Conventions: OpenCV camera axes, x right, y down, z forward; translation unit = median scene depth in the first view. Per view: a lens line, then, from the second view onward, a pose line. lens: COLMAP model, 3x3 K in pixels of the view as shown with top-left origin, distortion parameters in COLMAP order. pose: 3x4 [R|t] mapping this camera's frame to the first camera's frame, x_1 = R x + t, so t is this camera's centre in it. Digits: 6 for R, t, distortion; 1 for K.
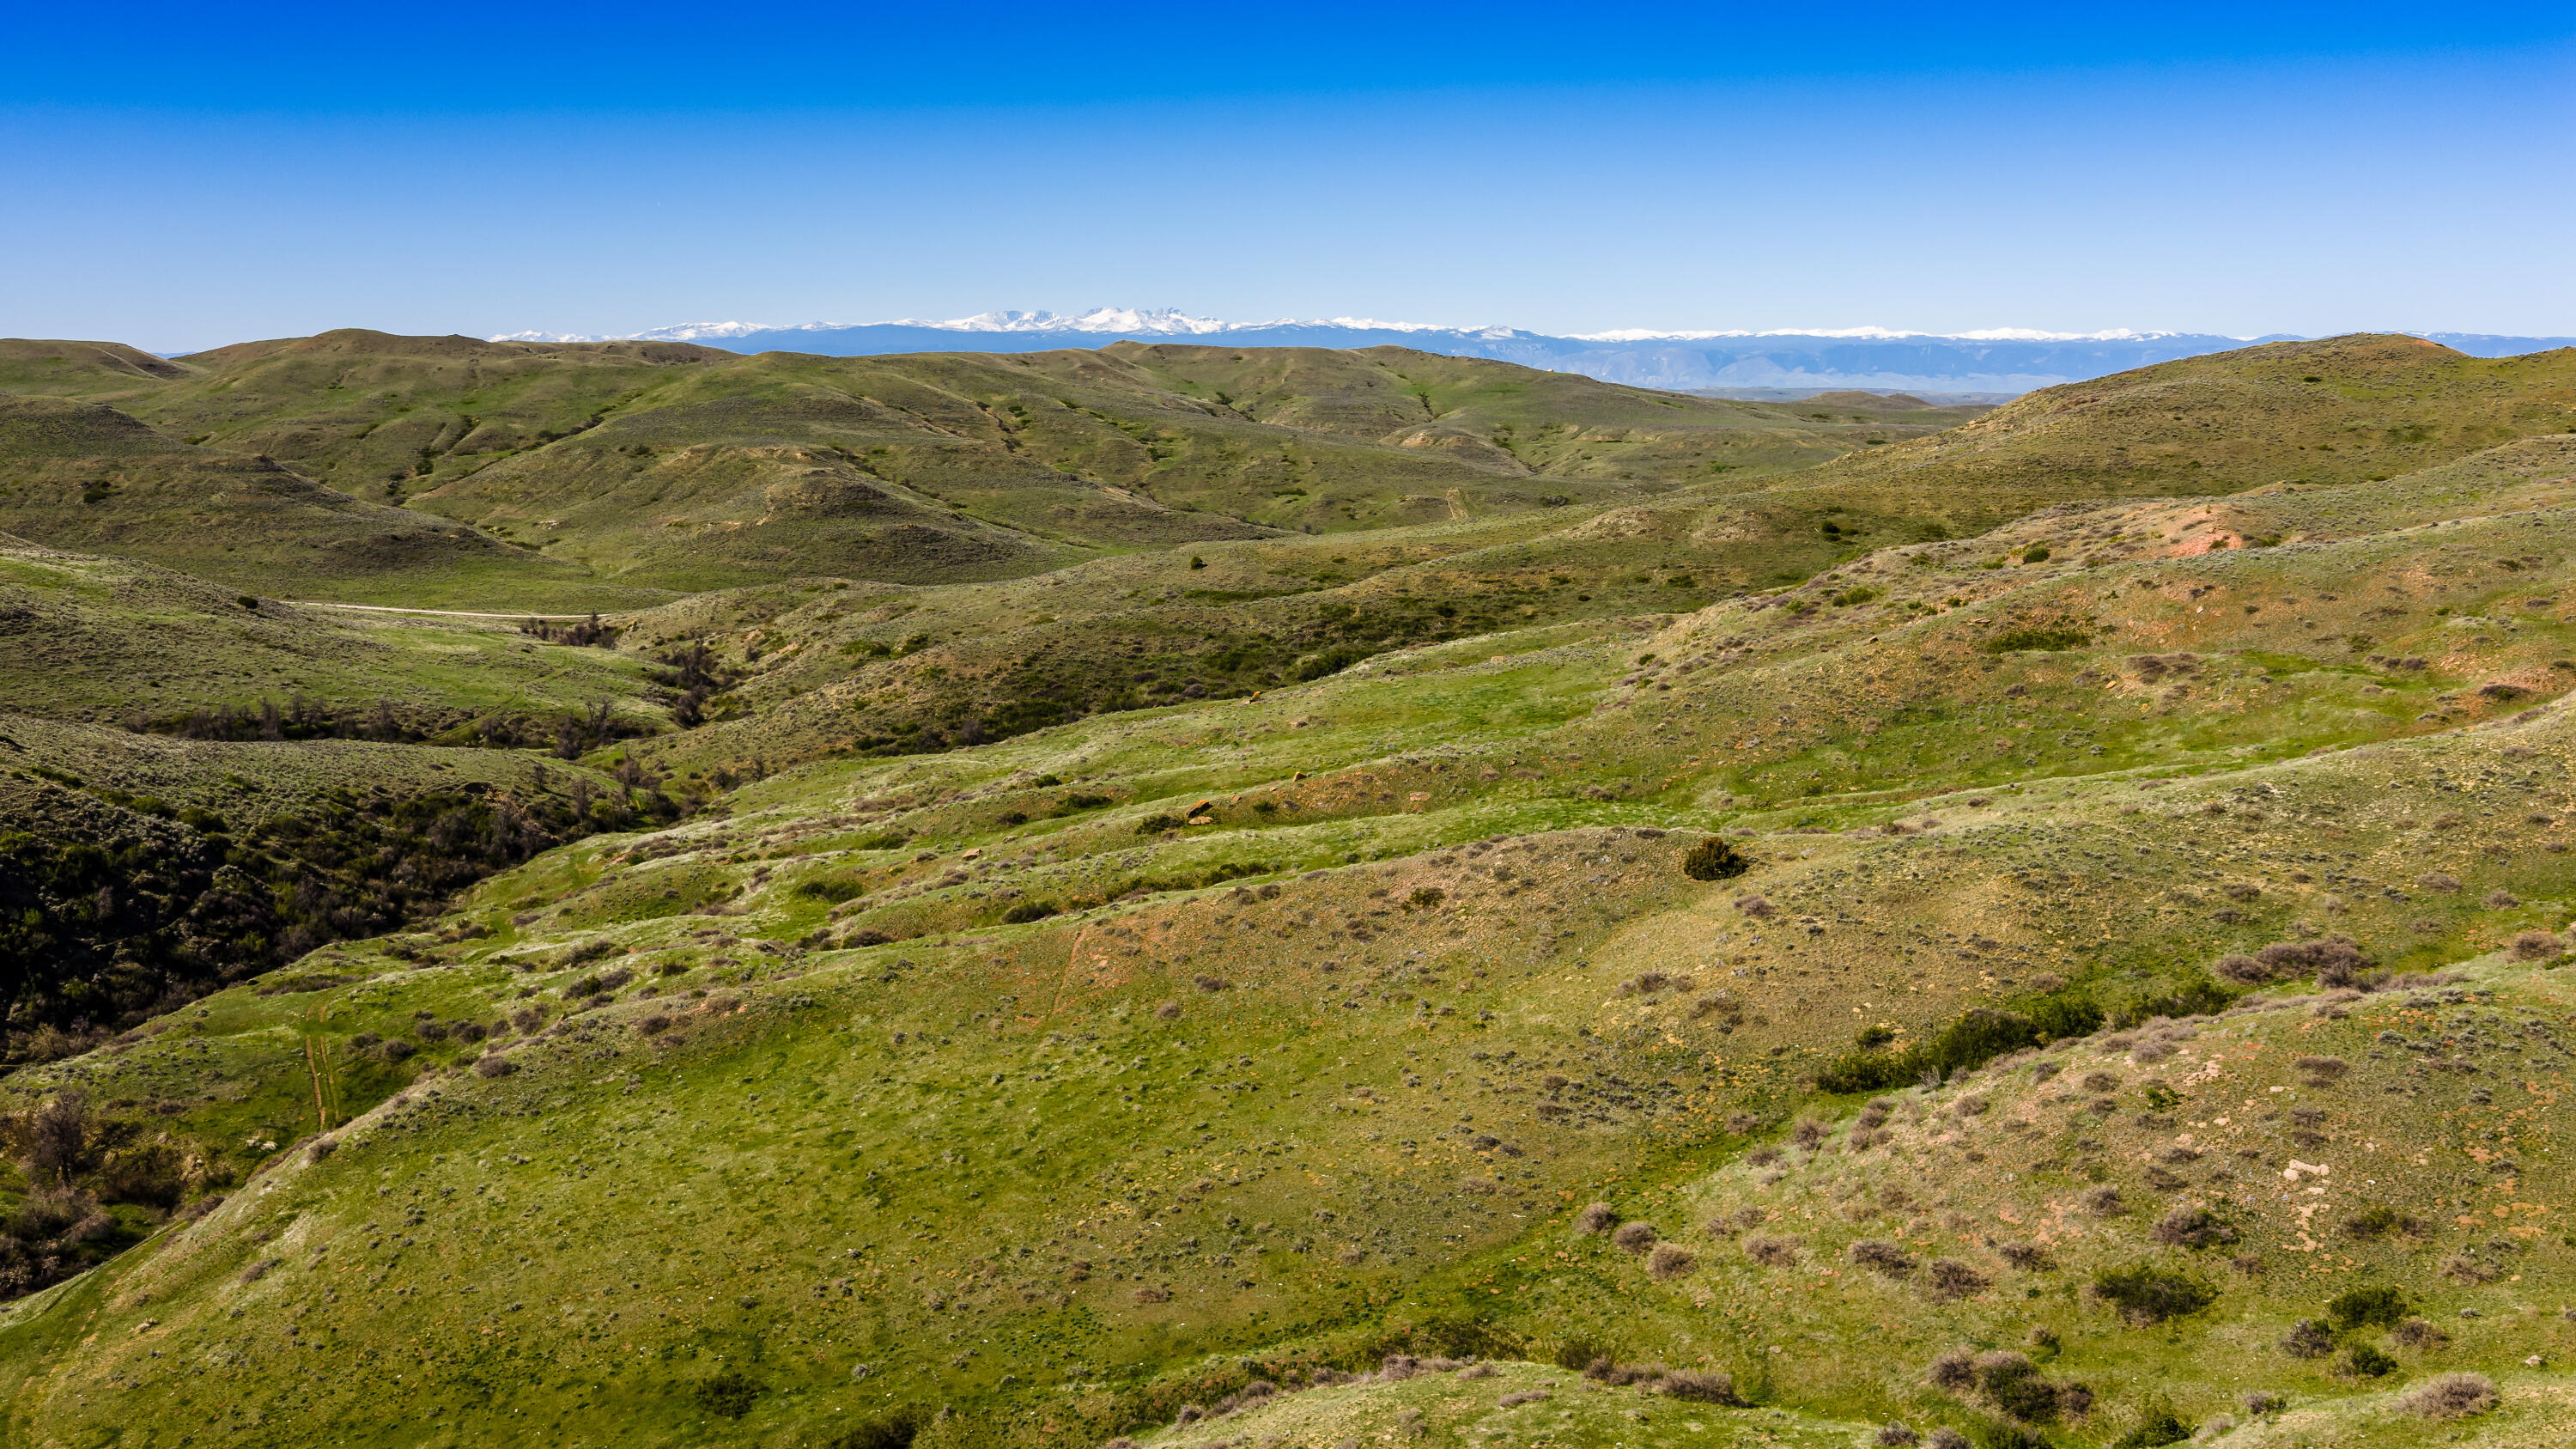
lens RADIAL K [[2135.2, 0, 1288.0], [0, 2135.2, 724.5], [0, 0, 1]] dist [0.035565, -0.060080]
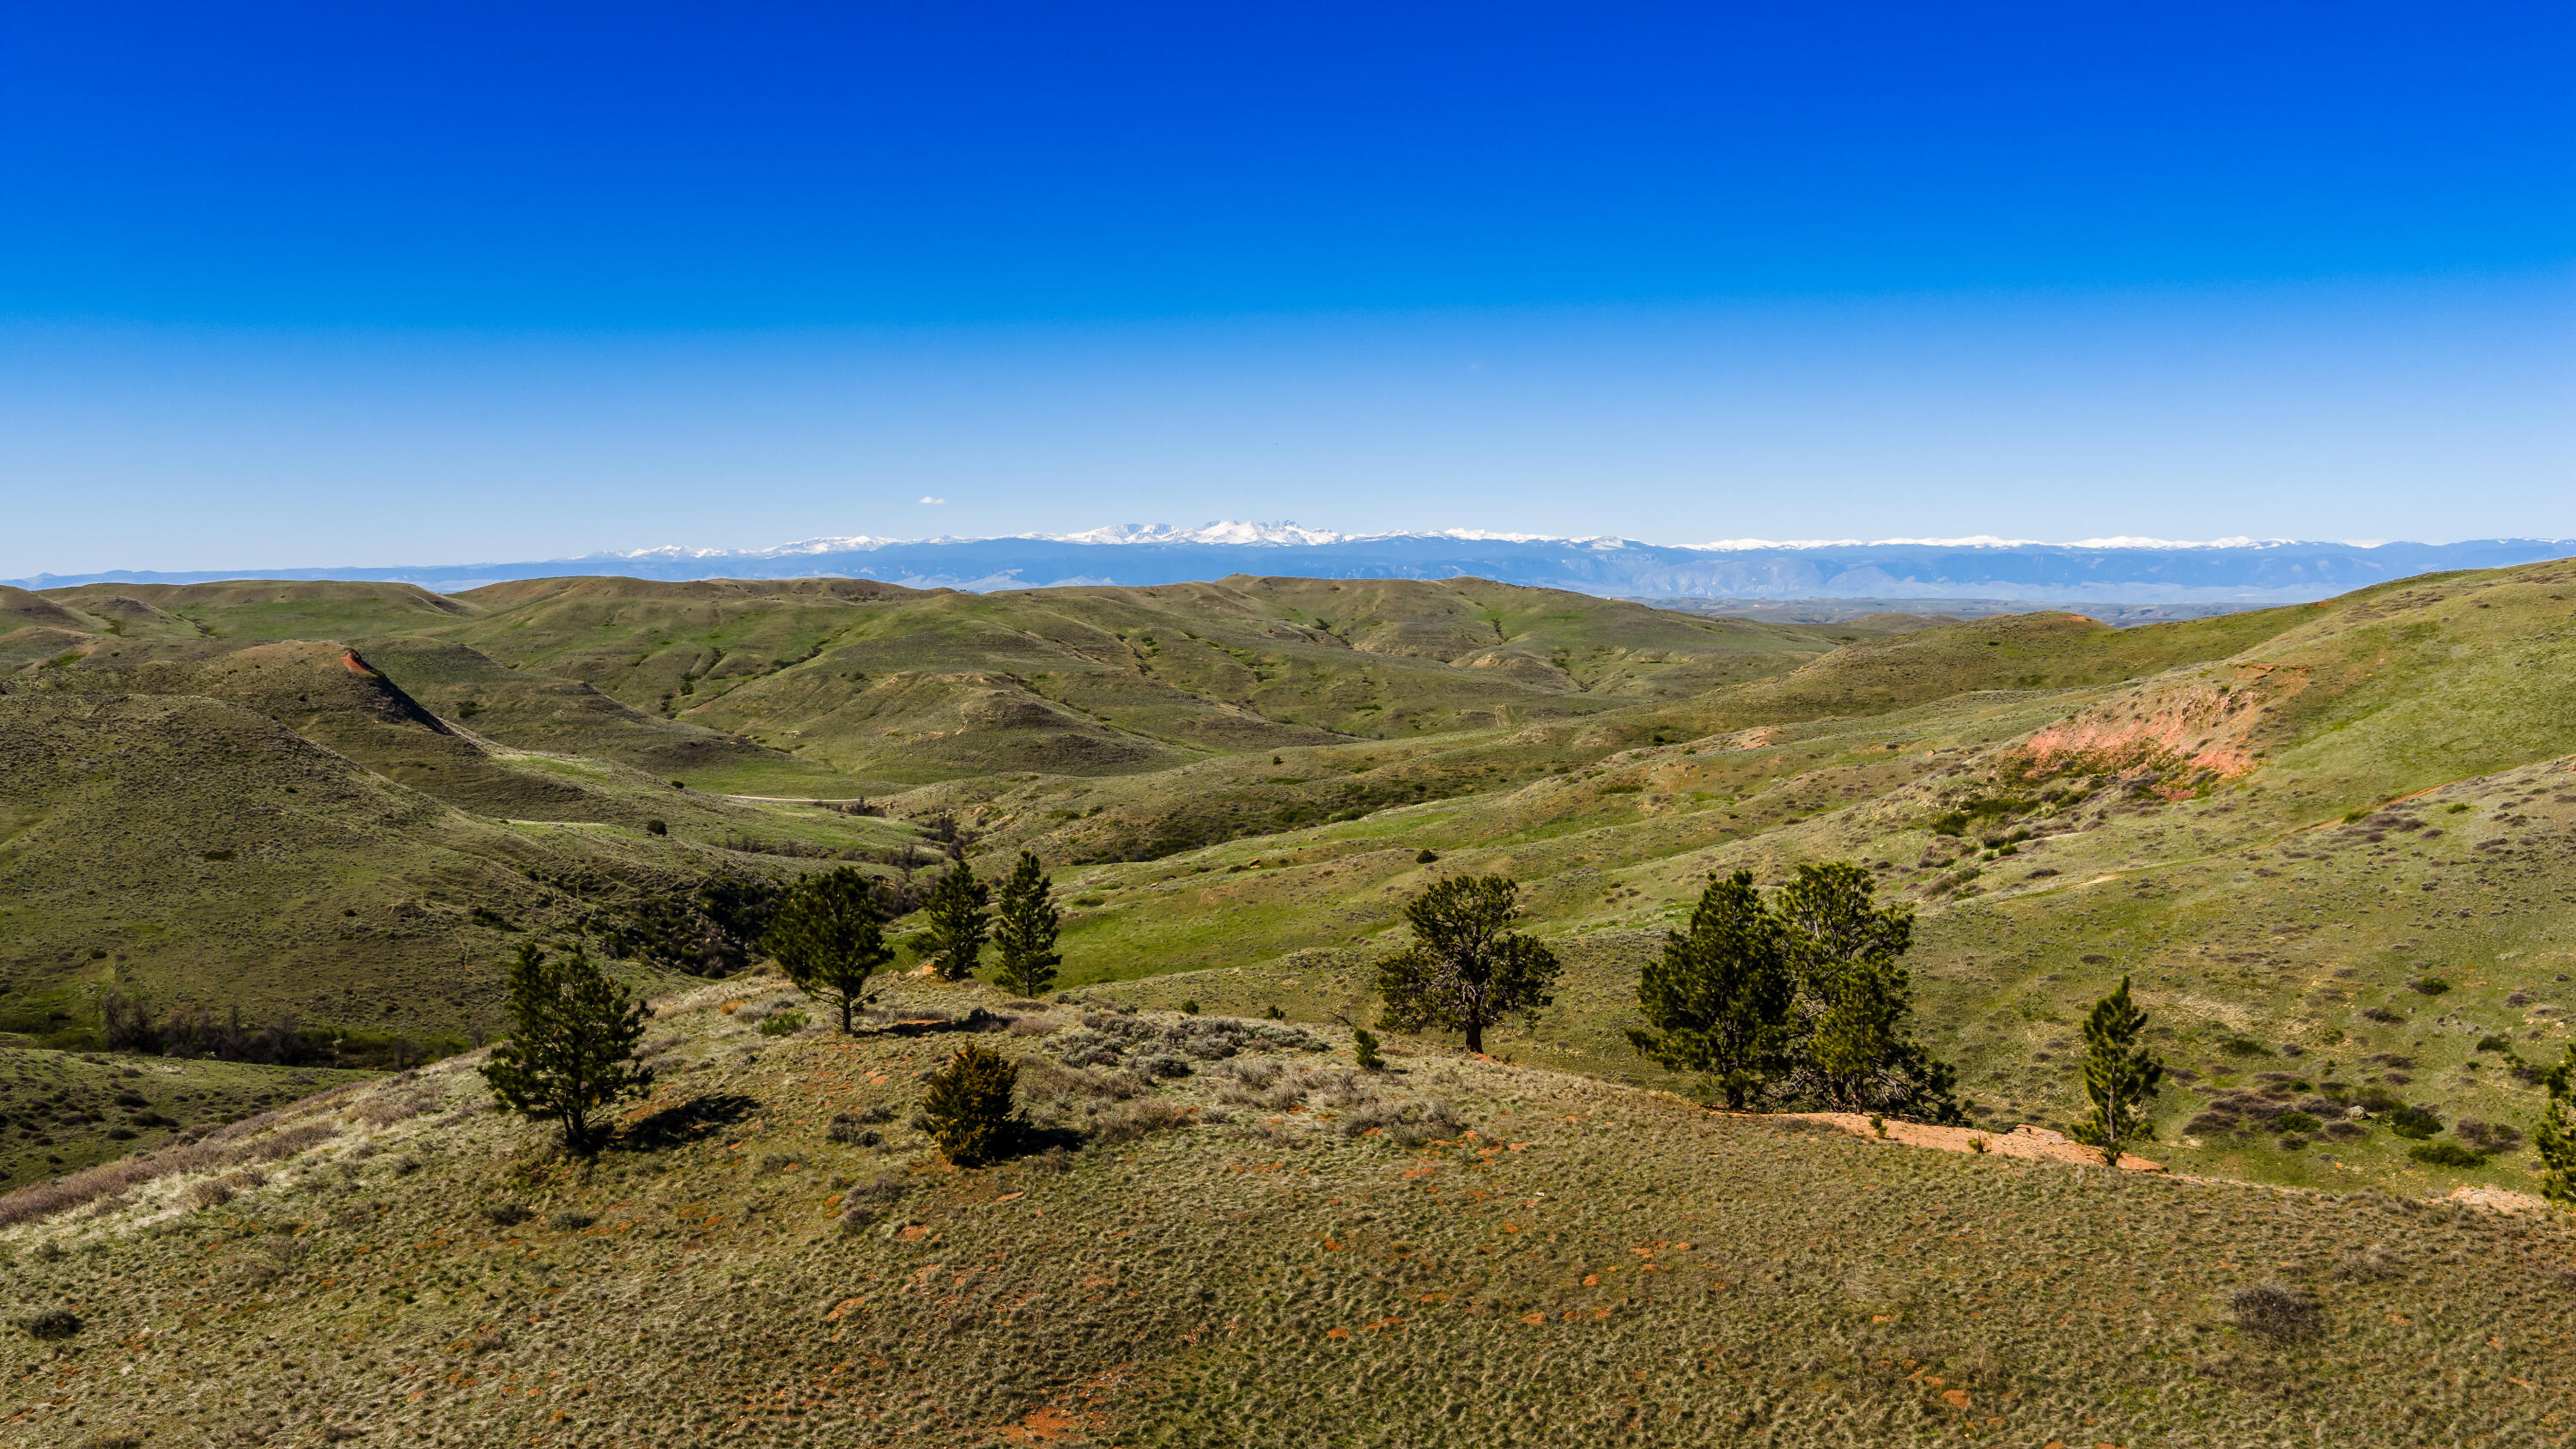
lens RADIAL K [[2127.6, 0, 1291.0], [0, 2127.6, 710.5], [0, 0, 1]] dist [0.027332, -0.056811]
pose [[0.998647, 0.000111, -0.052002, 0.020968], [-0.005456, 0.994702, -0.102651, 0.020261], [0.051715, 0.102796, 0.993357, -0.231423]]
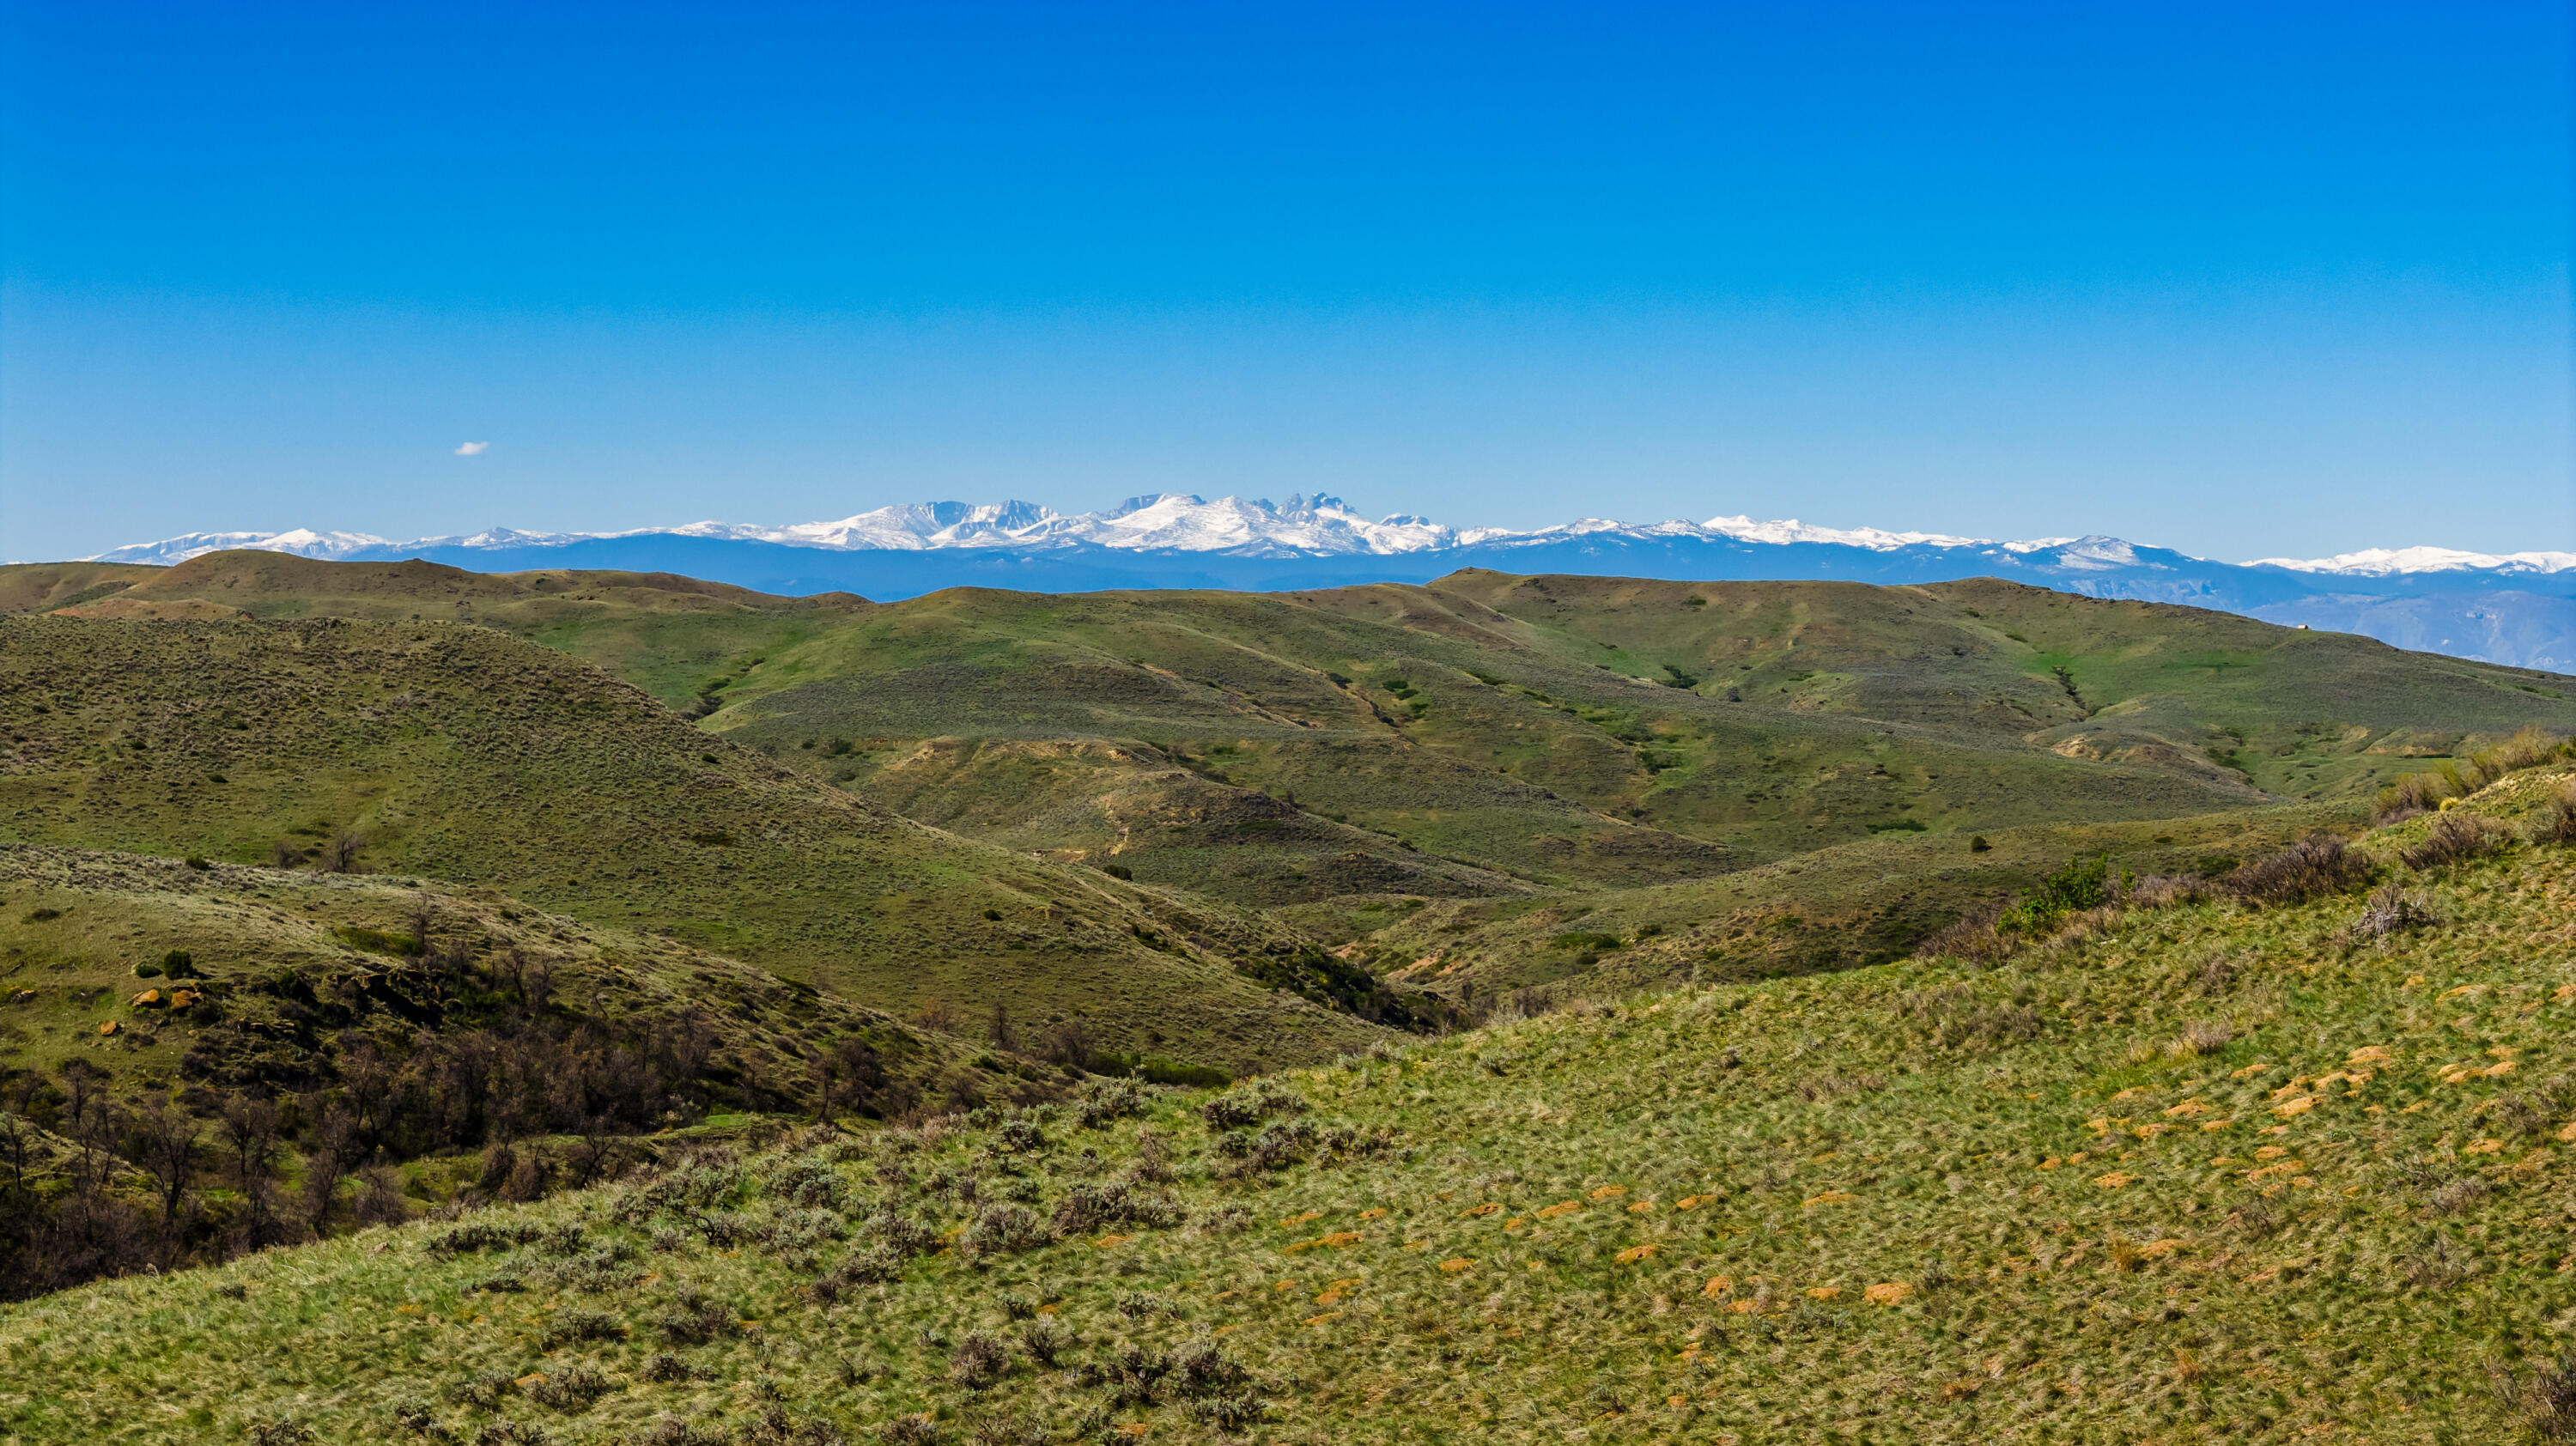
lens RADIAL K [[5171.6, 0, 1288.0], [0, 5171.6, 723.0], [0, 0, 1]] dist [-0.193352, 0.379199]
pose [[0.998250, 0.002139, -0.059102, -0.083343], [-0.010842, 0.989030, -0.147315, 0.073153], [0.058138, 0.147698, 0.987322, -0.401952]]
